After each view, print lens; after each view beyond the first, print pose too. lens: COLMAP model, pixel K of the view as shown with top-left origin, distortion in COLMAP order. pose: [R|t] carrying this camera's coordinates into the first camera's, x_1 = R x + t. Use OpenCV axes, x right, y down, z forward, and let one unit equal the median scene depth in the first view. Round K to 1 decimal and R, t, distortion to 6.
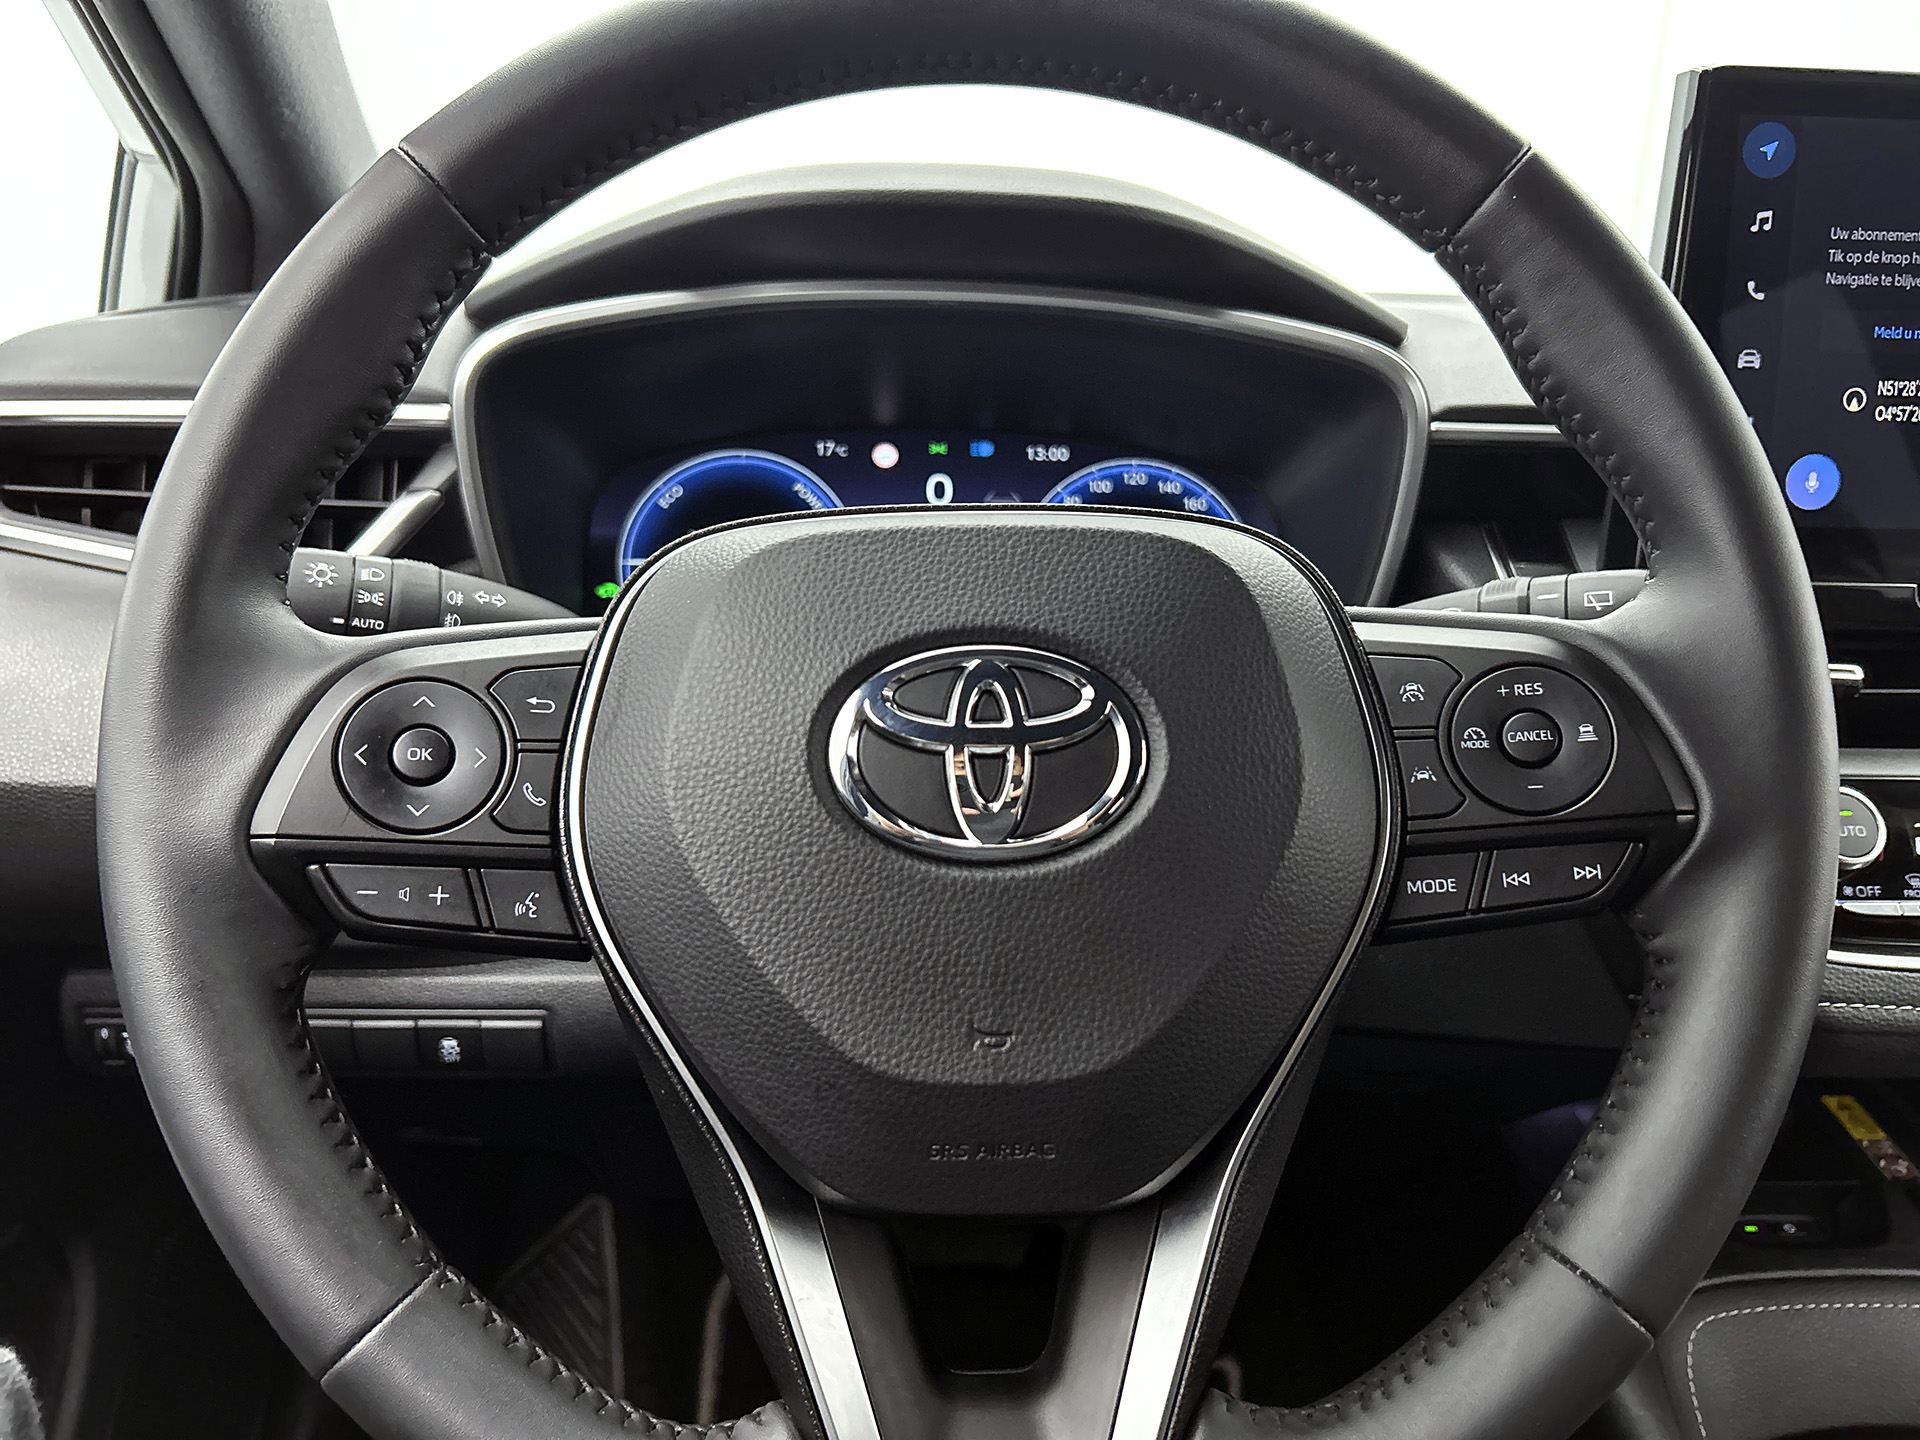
lens RADIAL K [[1476.5, 0, 950.4], [0, 1476.5, 718.5], [0, 0, 1]] dist [0.031683, -0.039557]
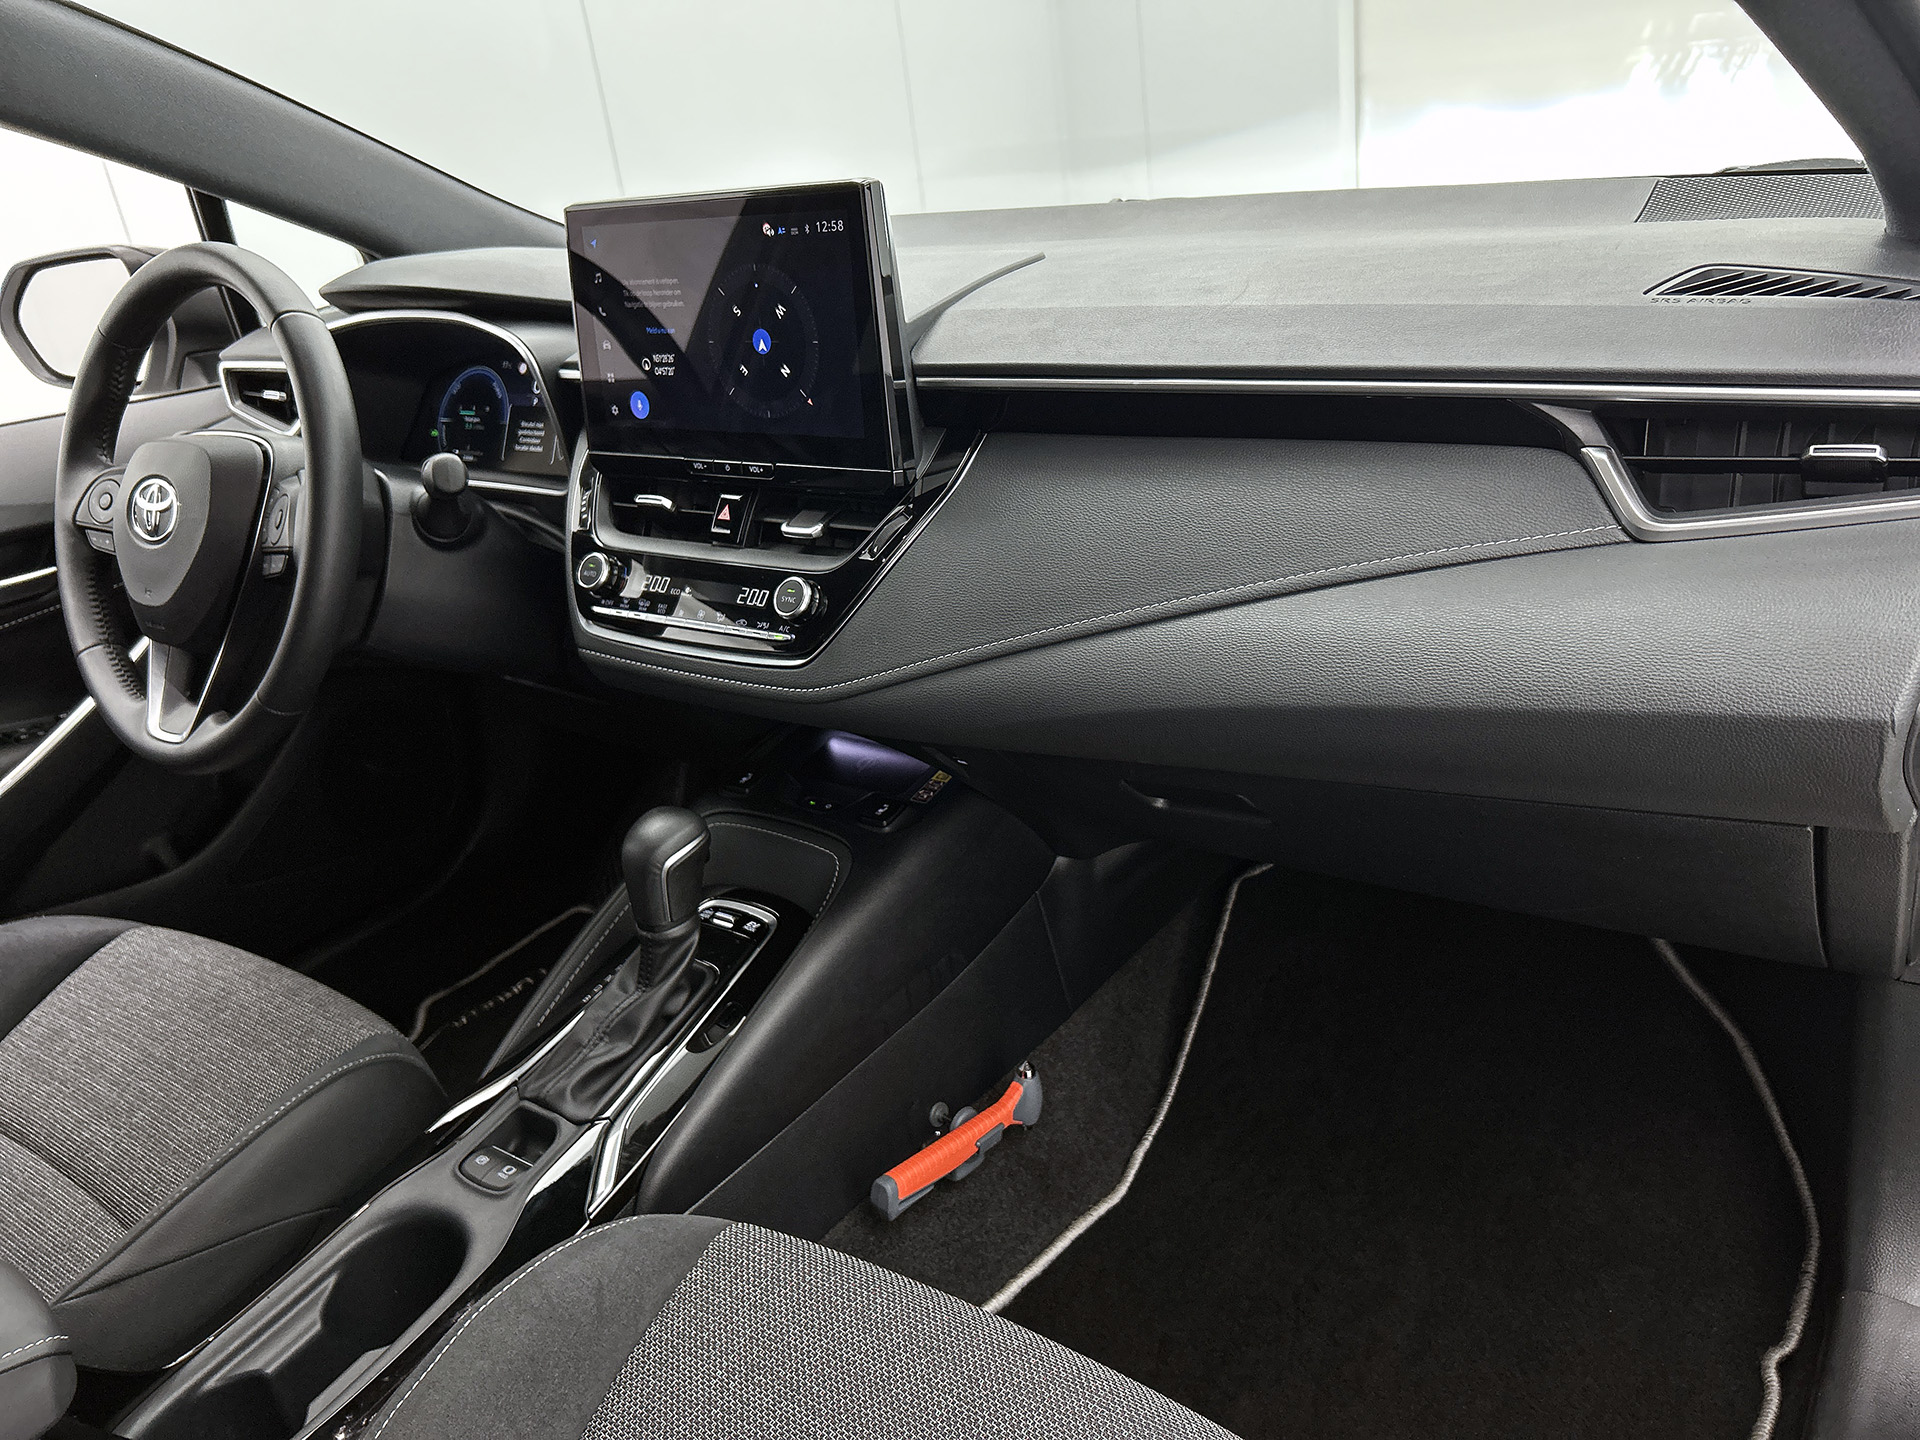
lens RADIAL K [[1476.5, 0, 970.1], [0, 1476.5, 714.2], [0, 0, 1]] dist [0.031683, -0.039557]
pose [[0.782752, 0.141148, -0.606116, 2.716179], [-0.040360, 0.983404, 0.176886, -0.146506], [0.621024, -0.113995, 0.775458, -0.411326]]
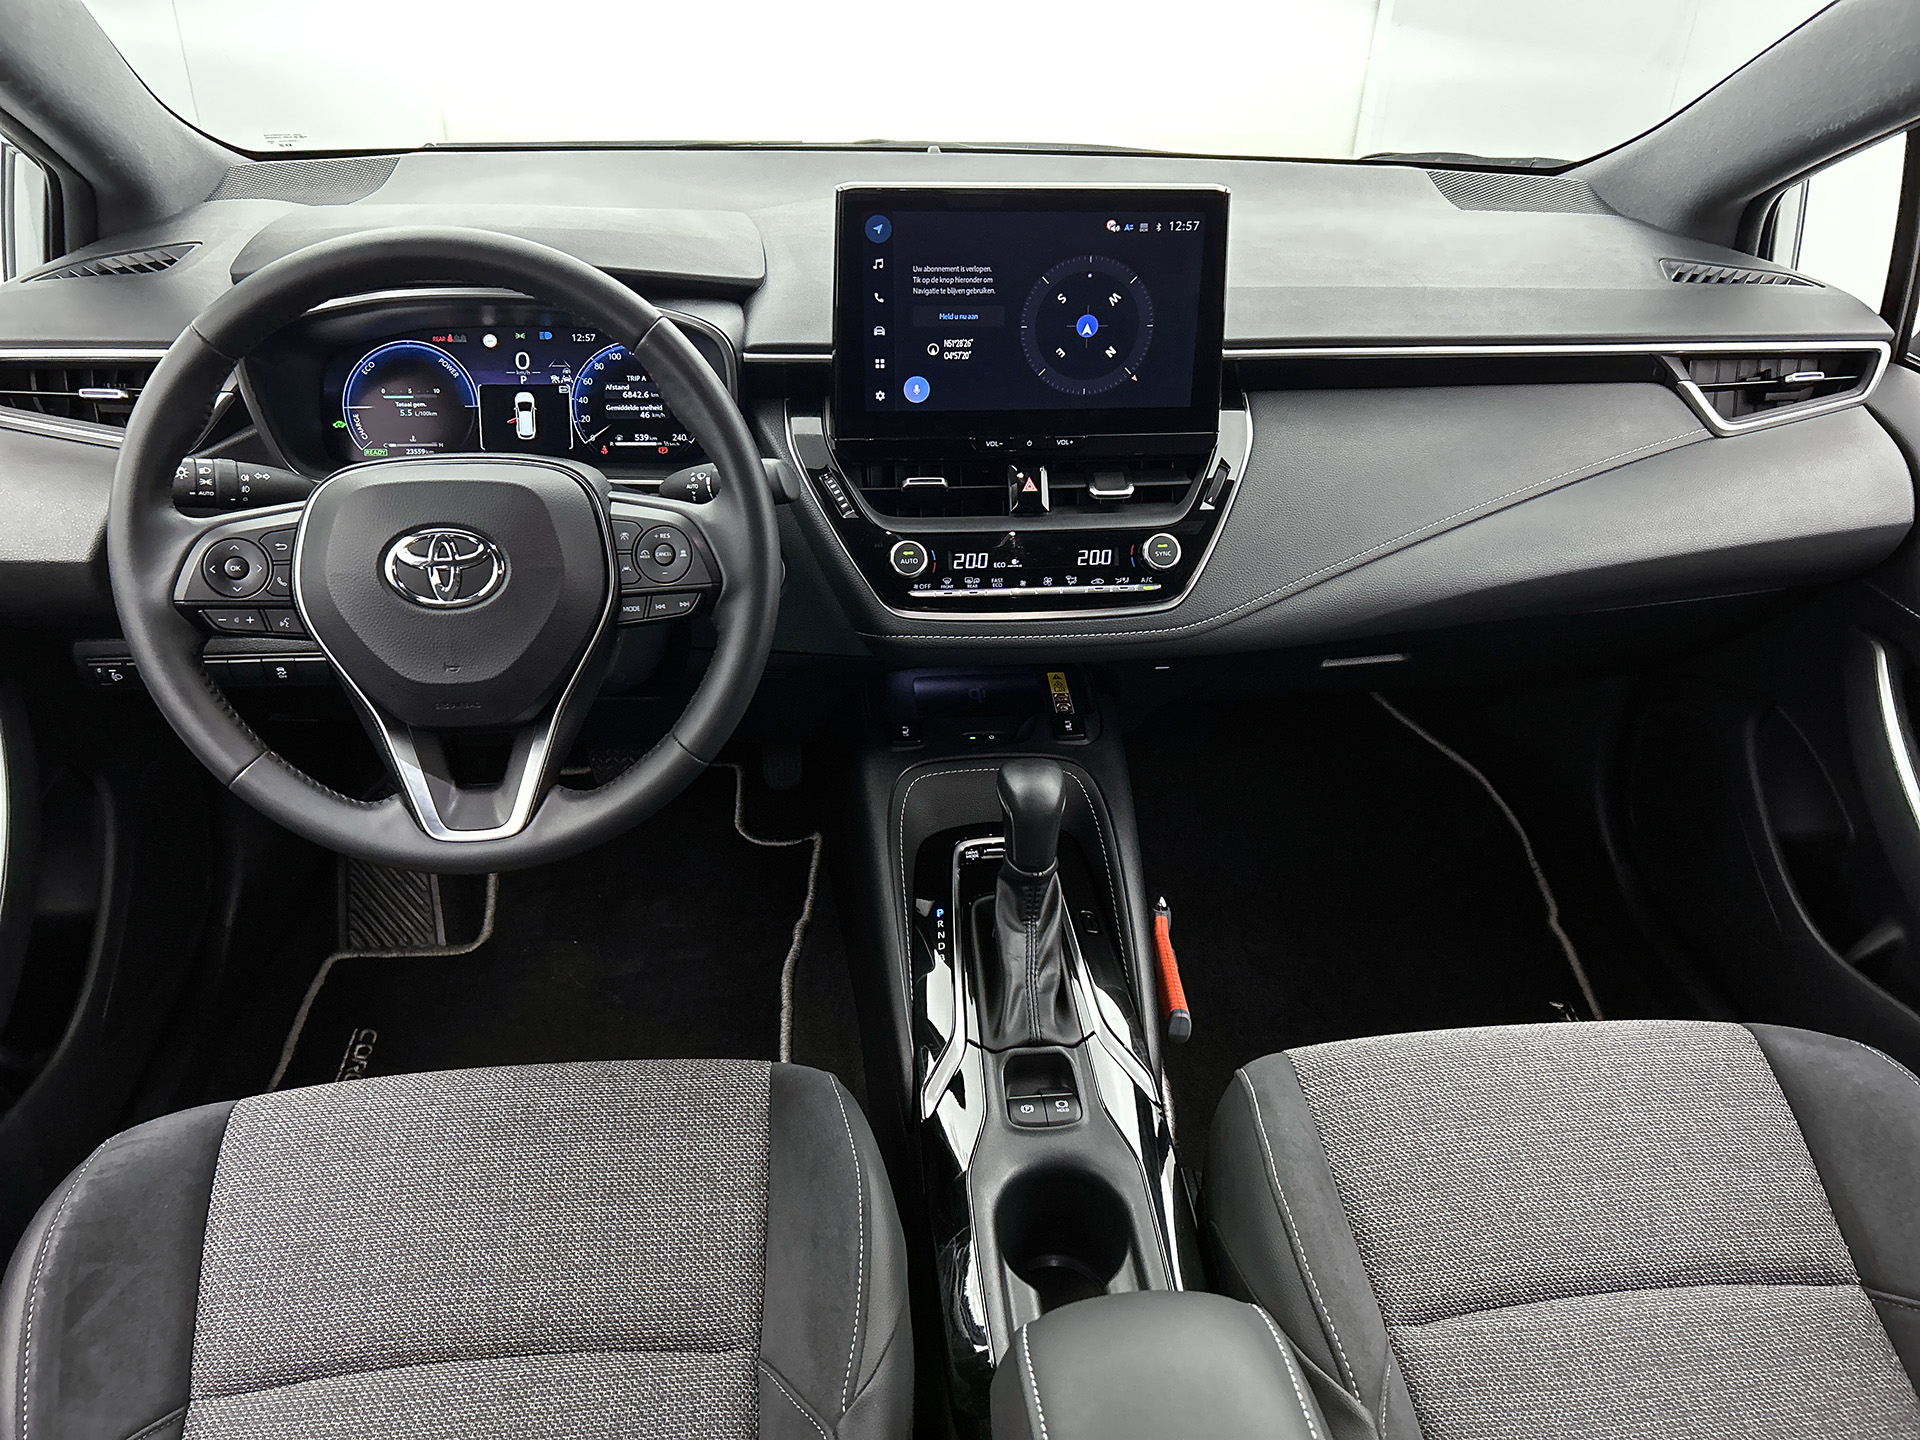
lens RADIAL K [[1476.5, 0, 952.5], [0, 1476.5, 732.2], [0, 0, 1]] dist [0.031683, -0.039557]
pose [[0.997238, -0.030206, 0.067852, 0.582330], [0.010260, 0.960830, 0.276948, -0.330867], [-0.073560, -0.275487, 0.958486, -1.367408]]
